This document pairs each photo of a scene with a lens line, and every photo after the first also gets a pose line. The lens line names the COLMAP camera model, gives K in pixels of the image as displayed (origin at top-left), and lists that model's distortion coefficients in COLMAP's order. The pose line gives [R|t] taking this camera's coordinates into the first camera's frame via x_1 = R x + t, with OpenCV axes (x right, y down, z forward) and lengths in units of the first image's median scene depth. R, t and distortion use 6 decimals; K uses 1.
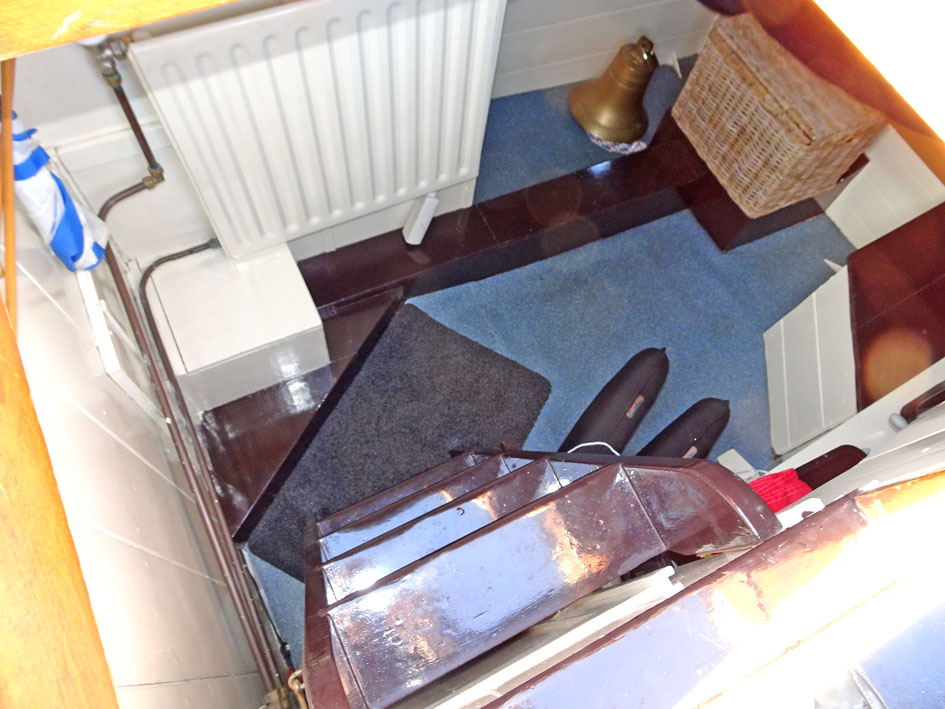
lens RADIAL K [[673.4, 0, 471.3], [0, 673.4, 359.4], [0, 0, 1]] dist [-0.007723, 0.006407]
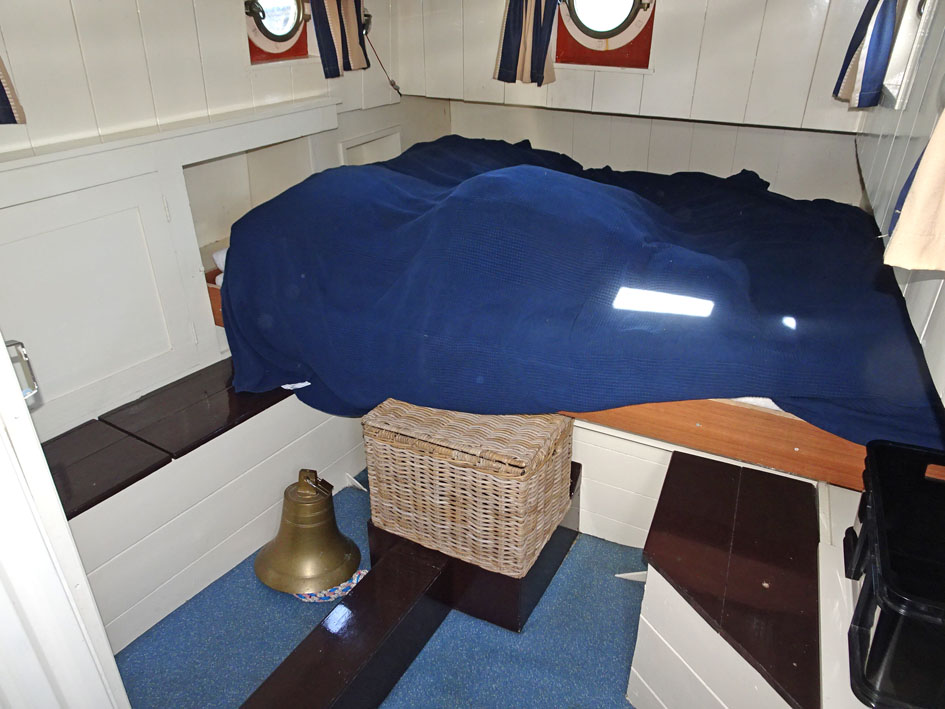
lens RADIAL K [[673.4, 0, 472.7], [0, 673.4, 359.1], [0, 0, 1]] dist [-0.007723, 0.006407]
pose [[0.807630, -0.355350, 0.470595, 0.076269], [0.569138, 0.678571, -0.464353, -0.043400], [-0.154325, 0.642859, 0.750278, 0.219449]]
